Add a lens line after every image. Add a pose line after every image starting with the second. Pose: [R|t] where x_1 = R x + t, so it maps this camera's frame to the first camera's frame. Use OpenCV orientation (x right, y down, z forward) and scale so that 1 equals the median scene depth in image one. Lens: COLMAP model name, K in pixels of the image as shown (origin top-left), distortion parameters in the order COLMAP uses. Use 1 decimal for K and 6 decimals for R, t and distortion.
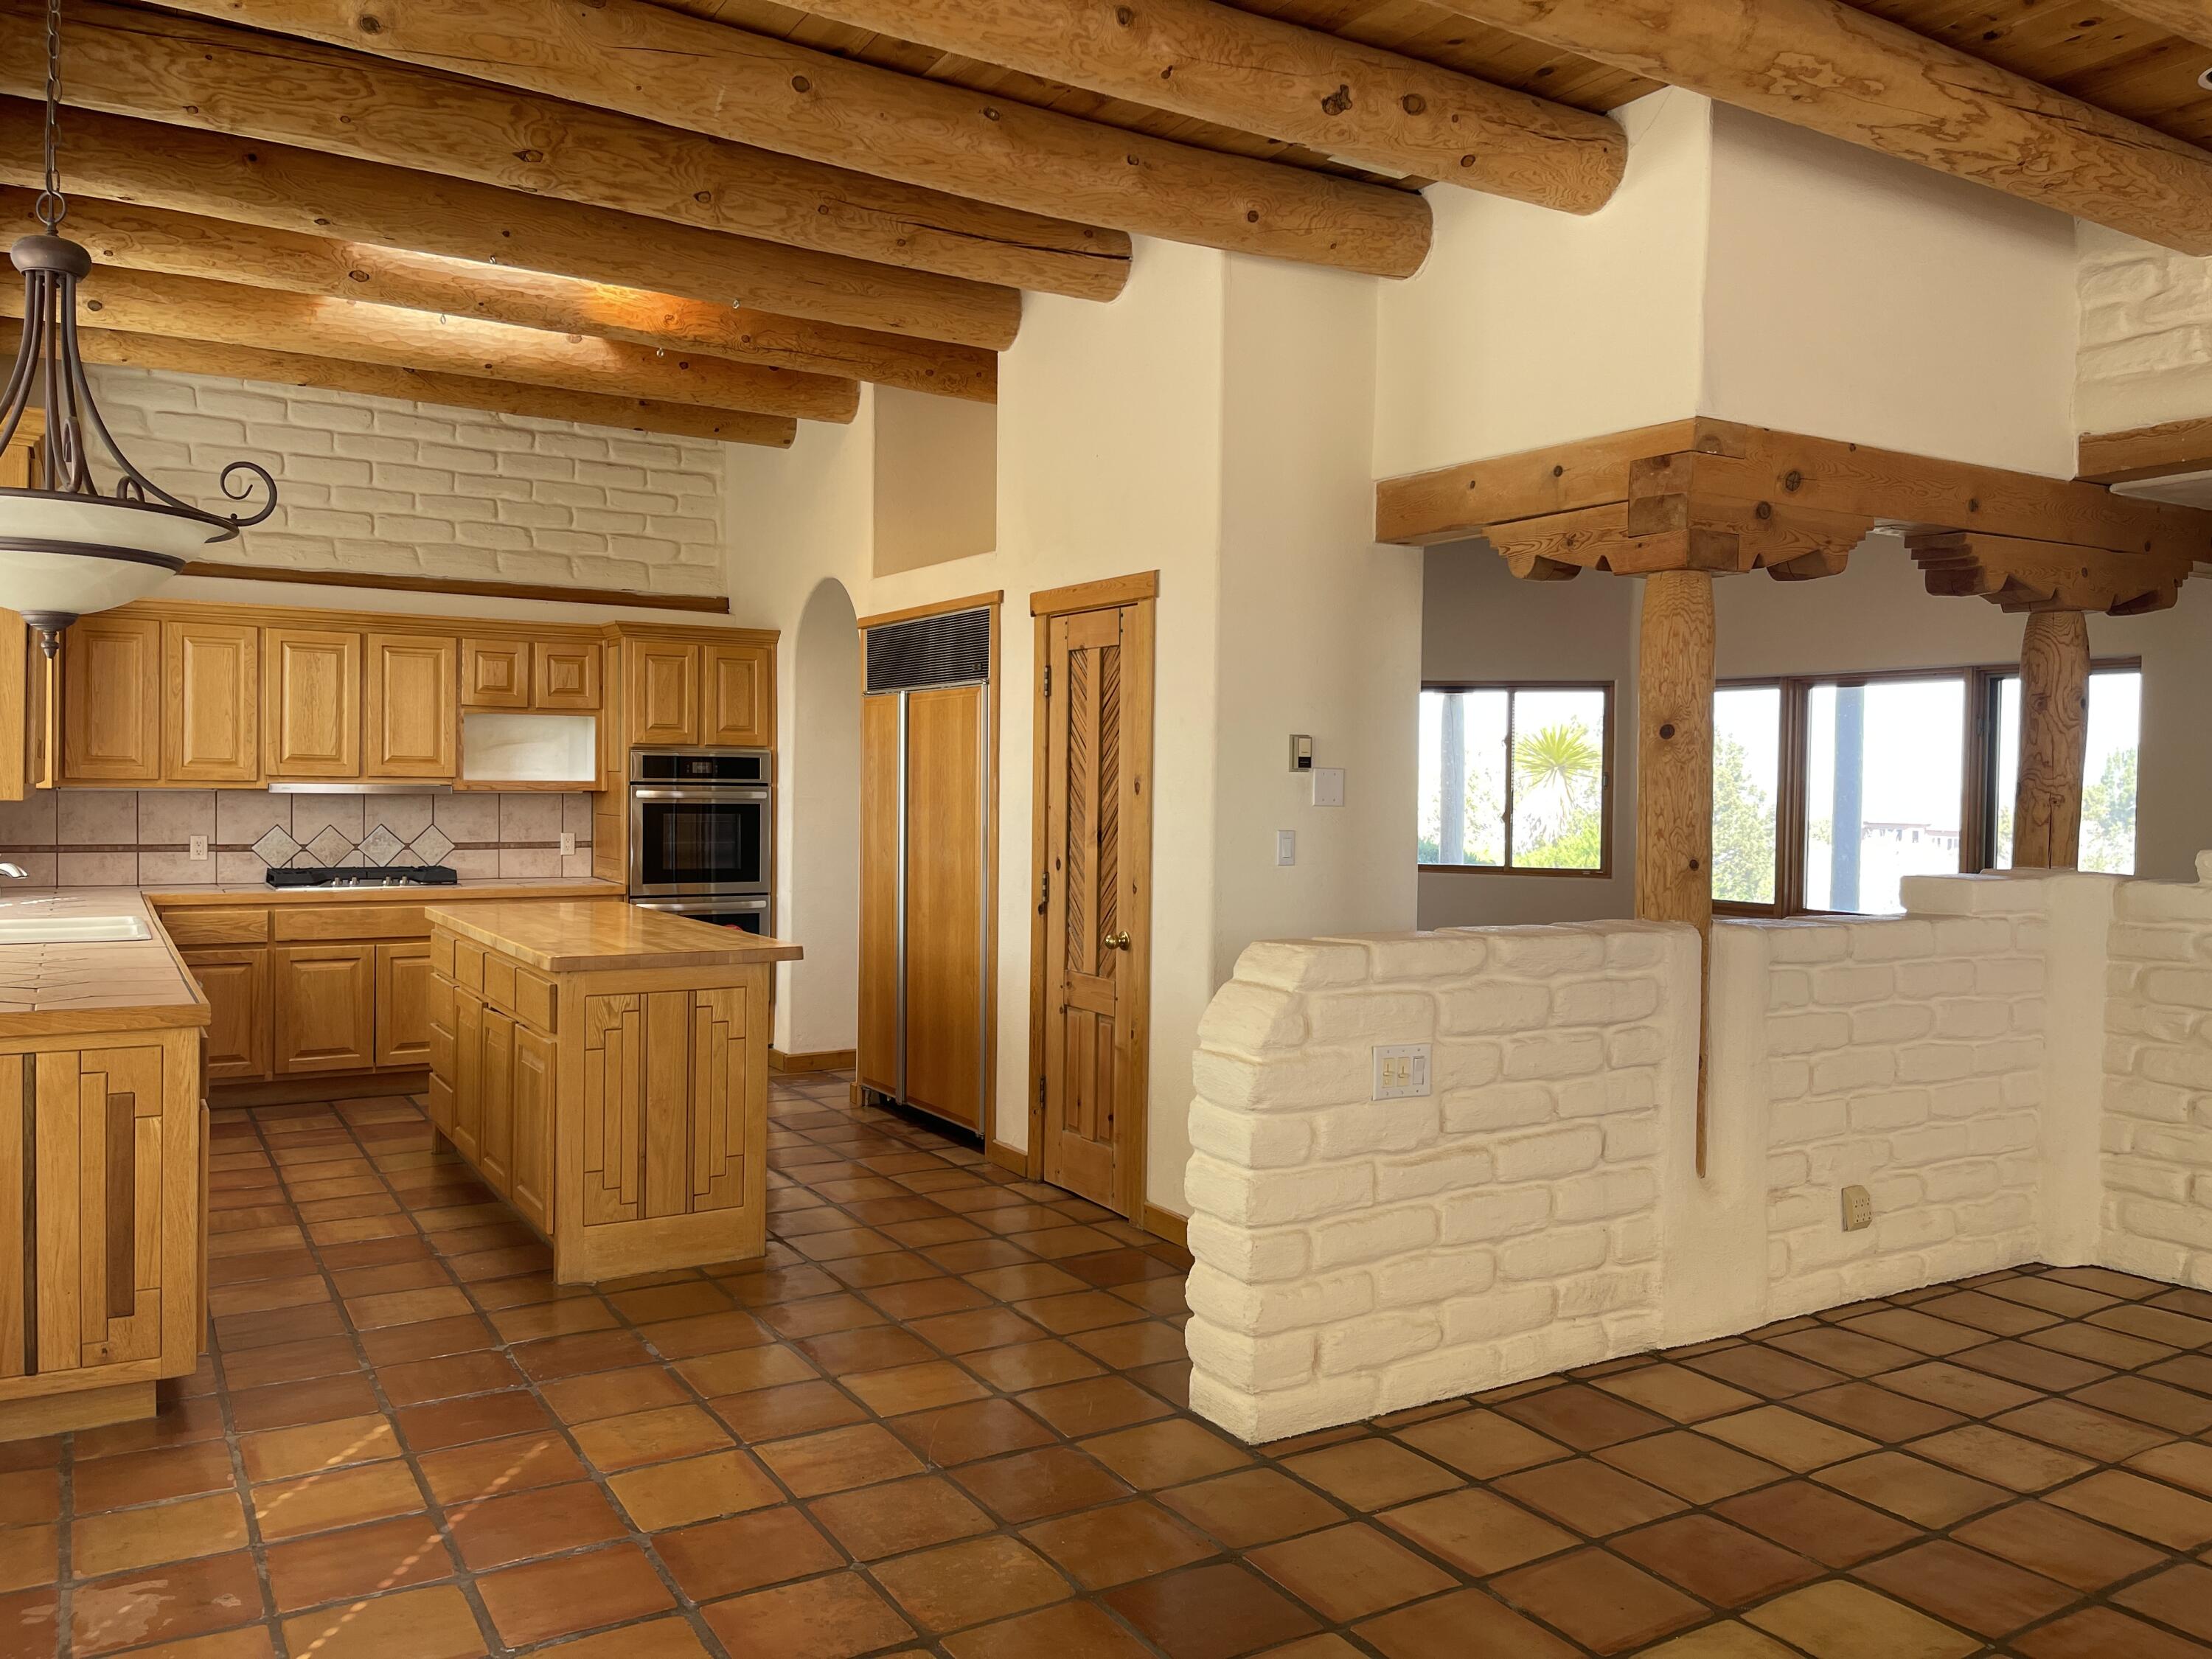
lens RADIAL K [[1676.2, 0, 1110.4], [0, 1676.2, 772.8], [0, 0, 1]] dist [0.056229, -0.076488]
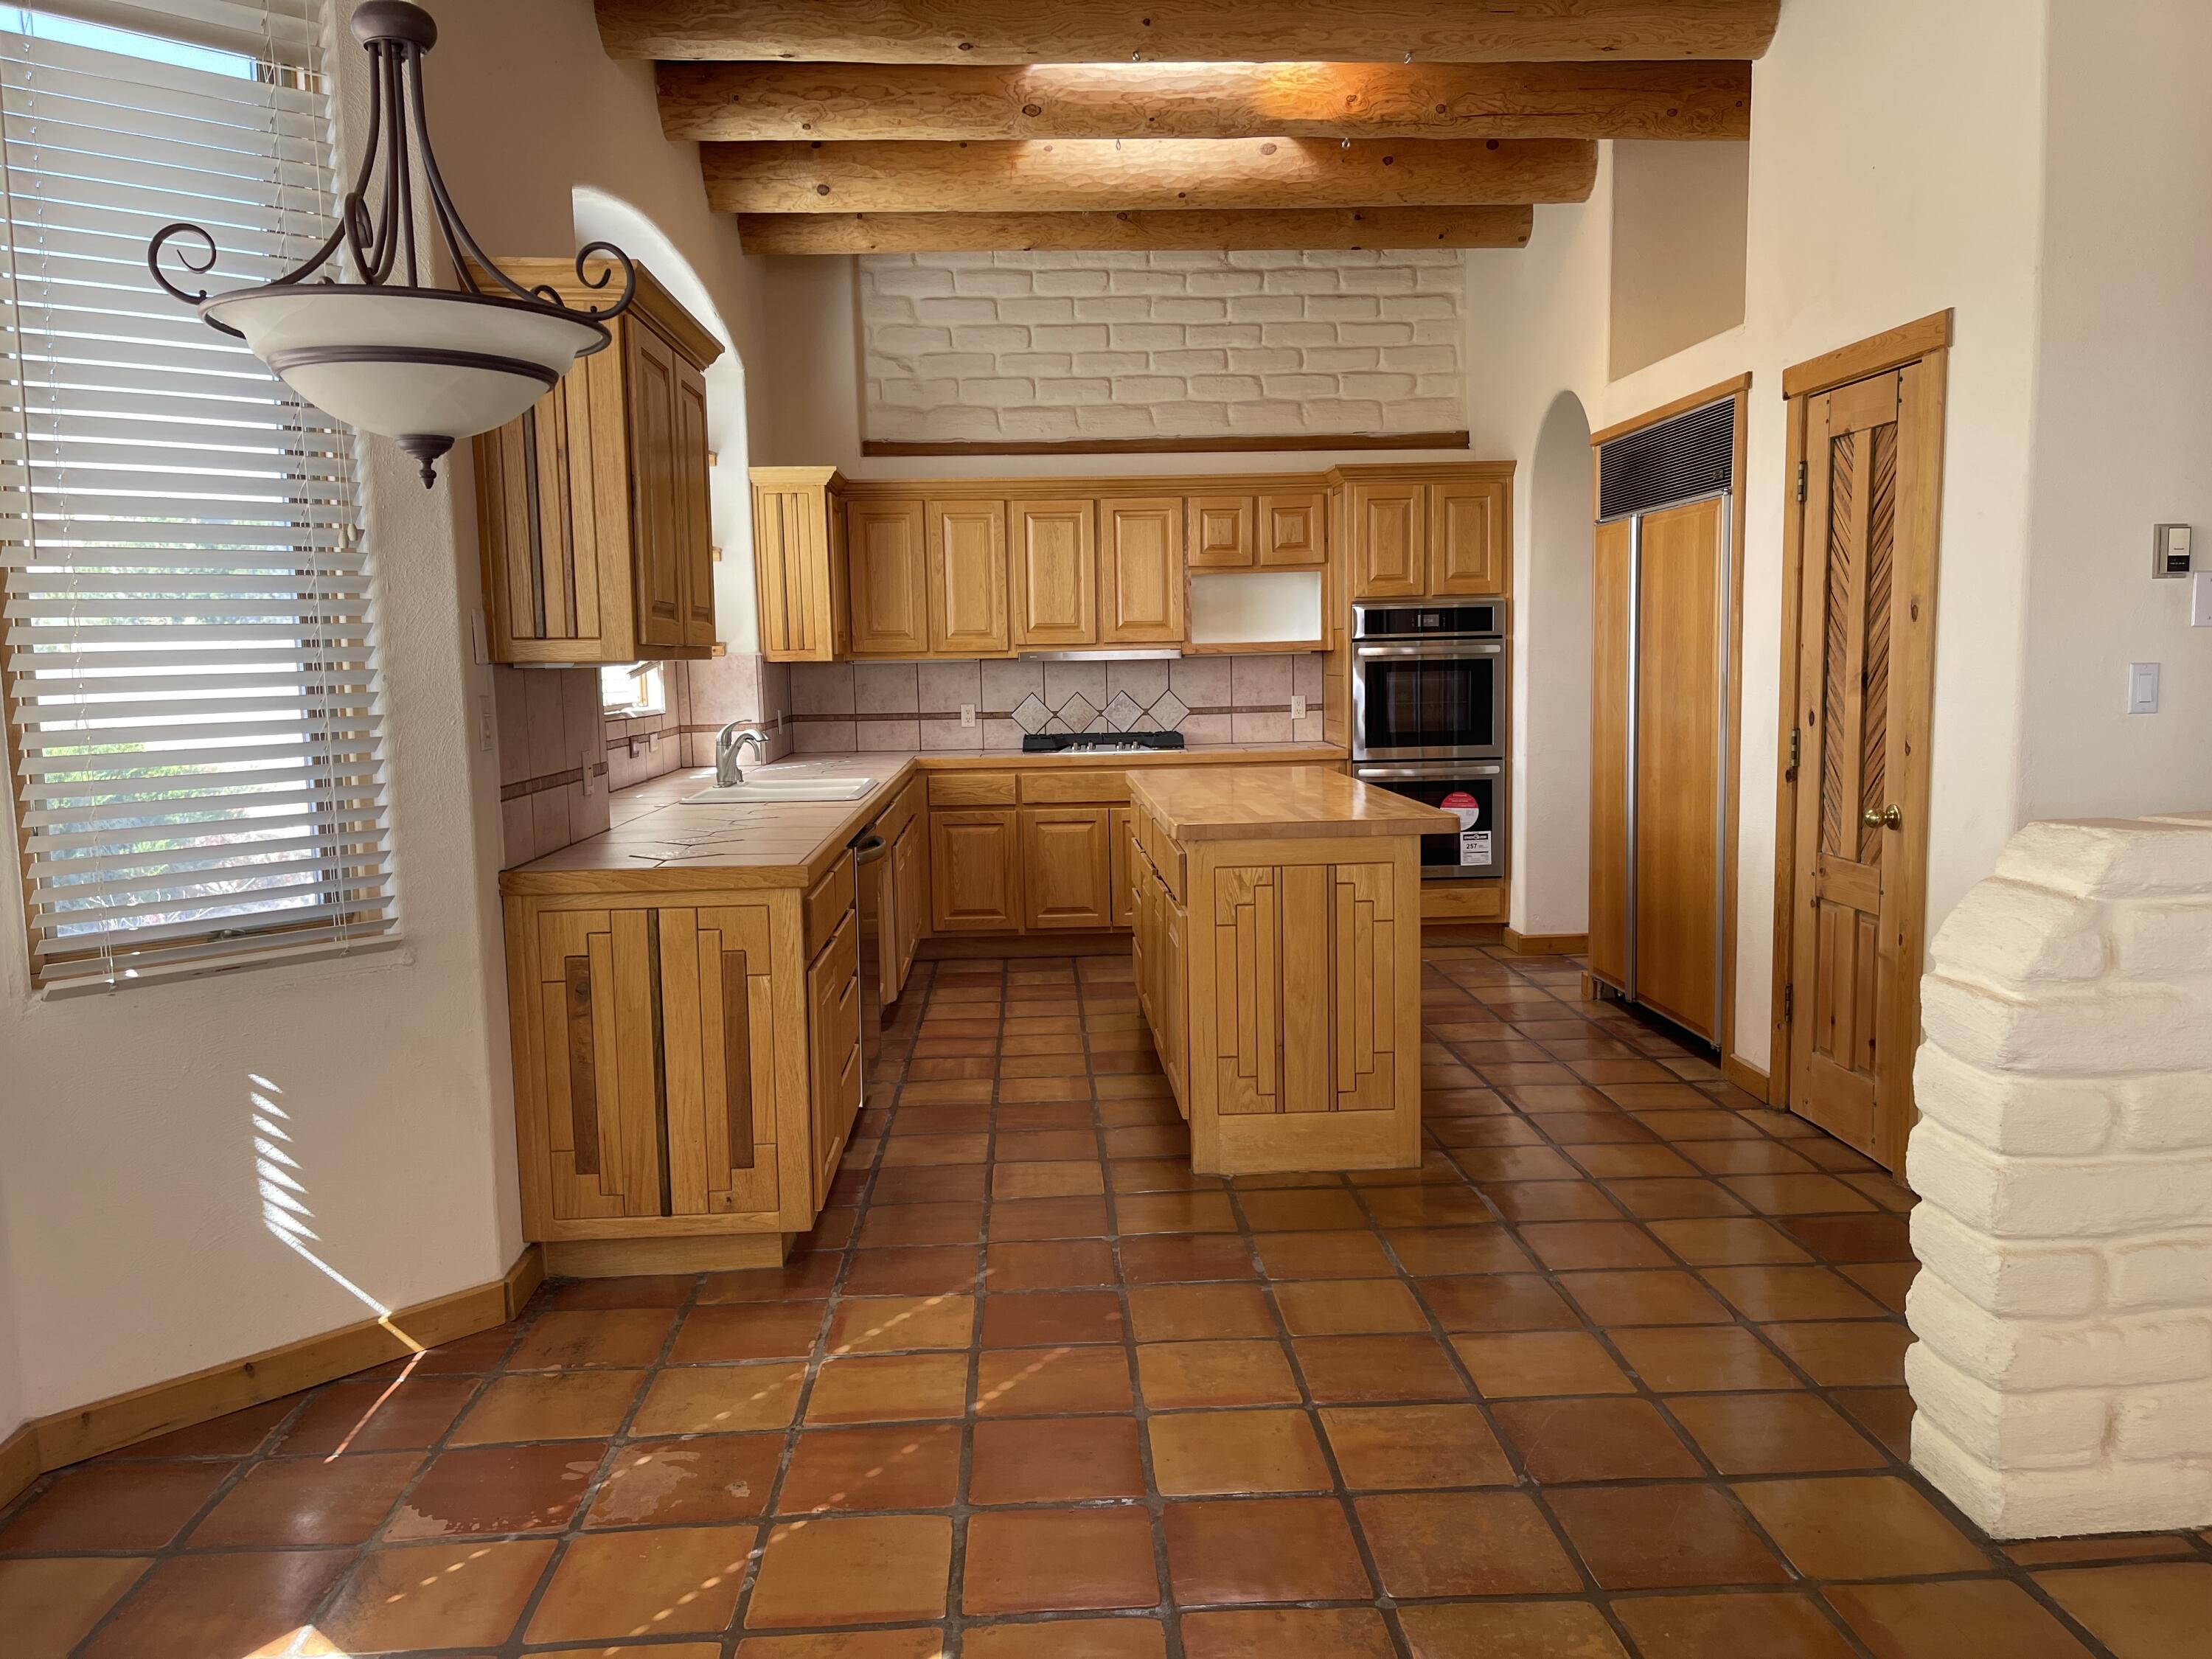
lens RADIAL K [[1676.2, 0, 1104.3], [0, 1676.2, 825.5], [0, 0, 1]] dist [0.056229, -0.076488]
pose [[0.880482, 0.017429, -0.473759, 0.053843], [0.034430, 0.994334, 0.100569, 0.014214], [0.472828, -0.104861, 0.874893, 0.153729]]
